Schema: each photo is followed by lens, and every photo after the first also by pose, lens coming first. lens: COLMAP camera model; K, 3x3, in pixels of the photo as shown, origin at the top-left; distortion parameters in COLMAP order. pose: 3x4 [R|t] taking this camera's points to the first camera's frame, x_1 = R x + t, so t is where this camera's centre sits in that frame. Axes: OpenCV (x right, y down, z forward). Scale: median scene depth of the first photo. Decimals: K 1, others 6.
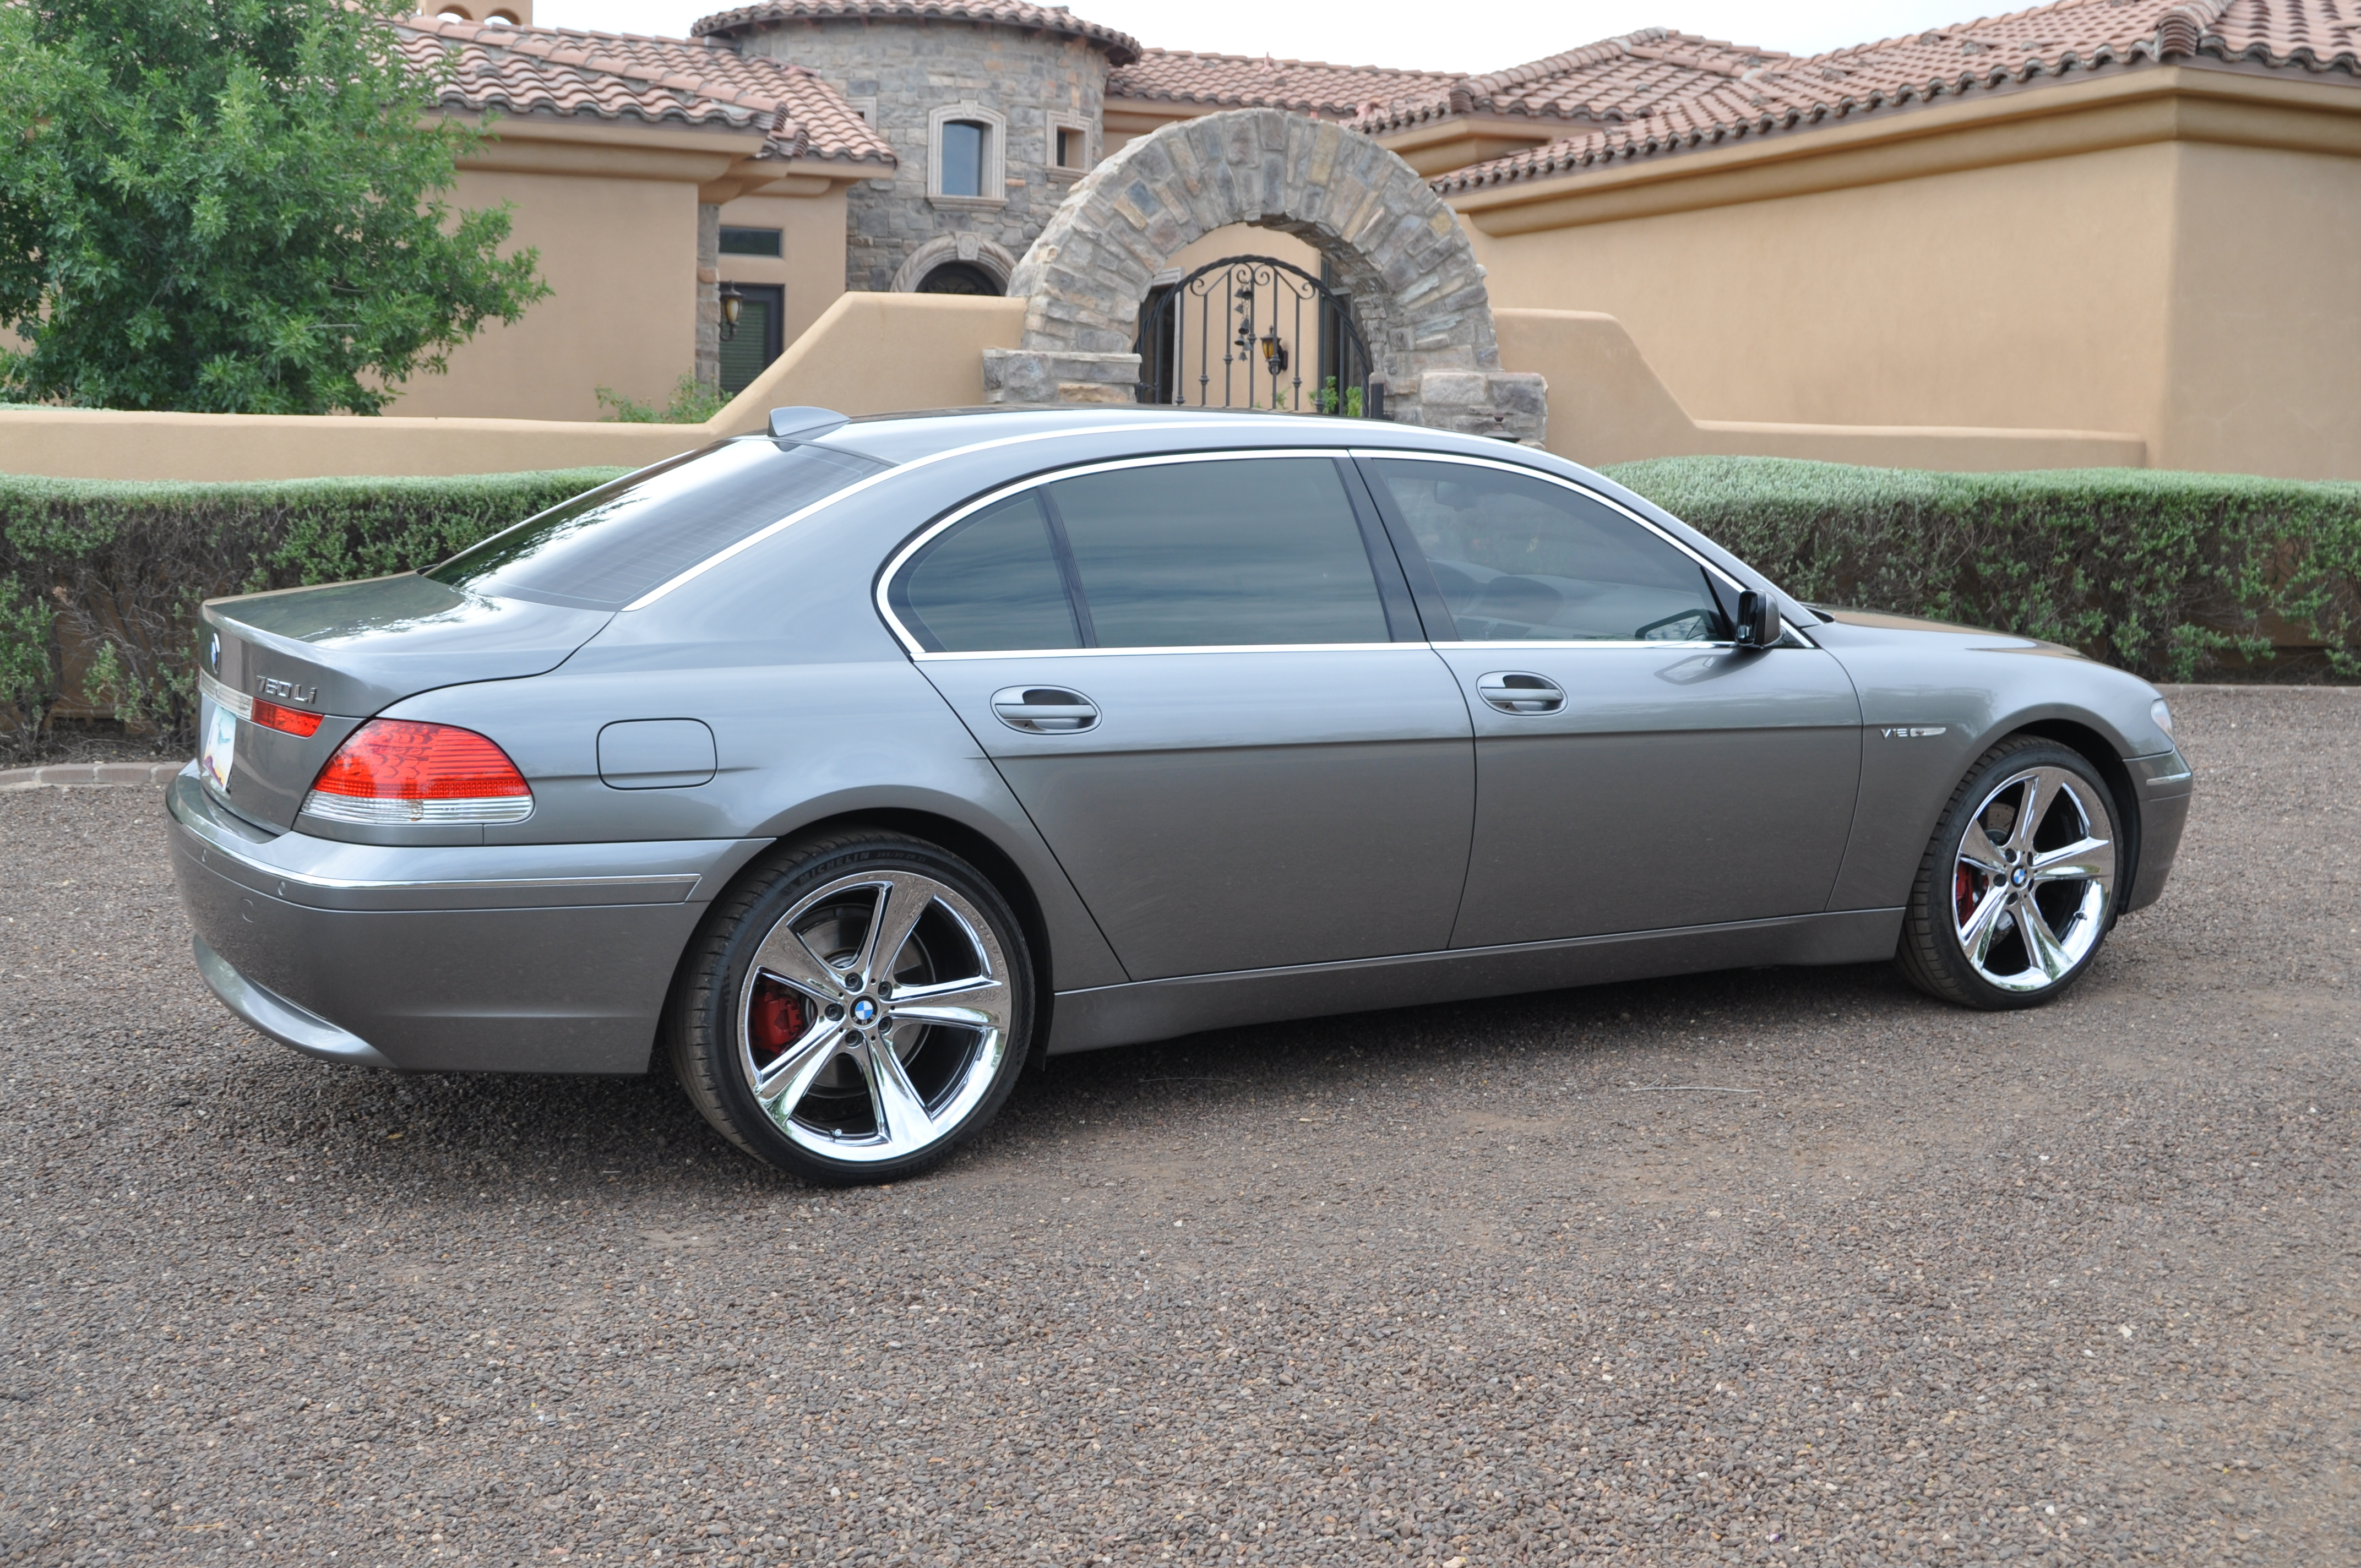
lens RADIAL K [[2669.7, 0, 1193.7], [0, 2669.7, 791.8], [0, 0, 1]] dist [-0.073845, 0.000000]
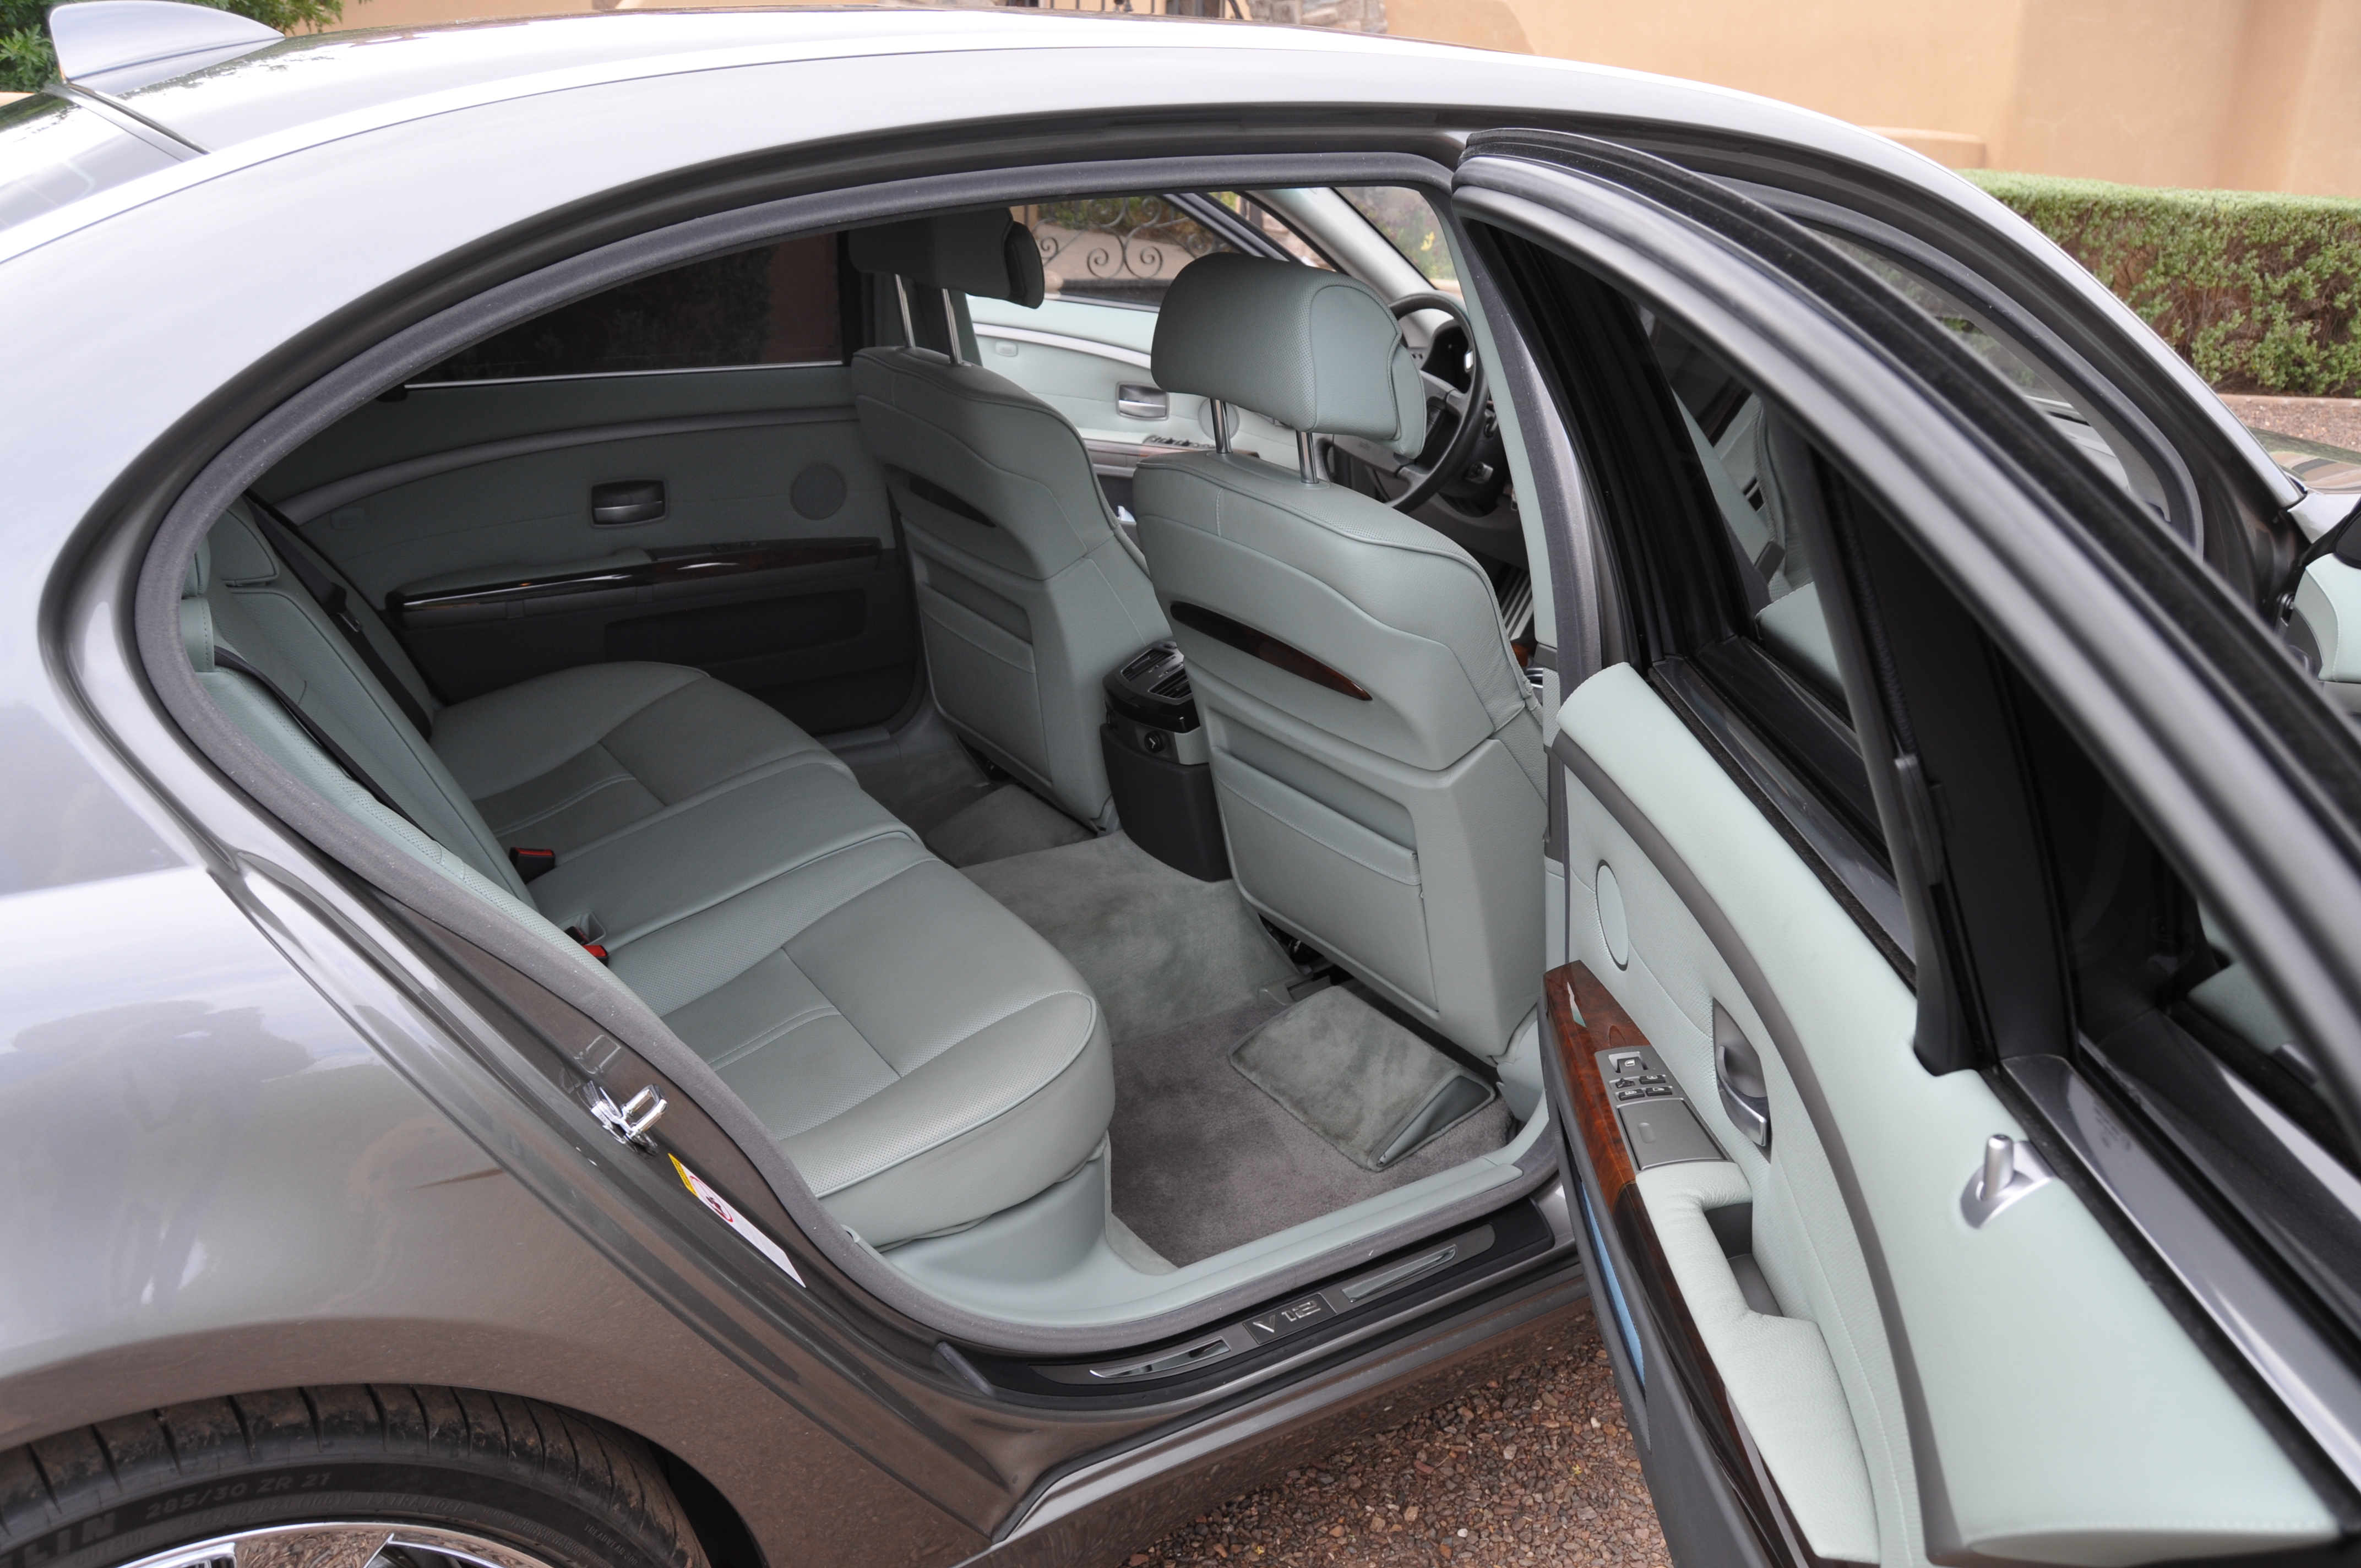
lens RADIAL K [[1833.1, 0, 1165.0], [0, 1833.1, 781.9], [0, 0, 1]] dist [-0.090755, 0.022844]
pose [[0.998518, -0.007827, 0.053850, -0.000527], [-0.003882, 0.976834, 0.213962, -0.039261], [-0.054278, -0.213854, 0.975357, 0.307789]]
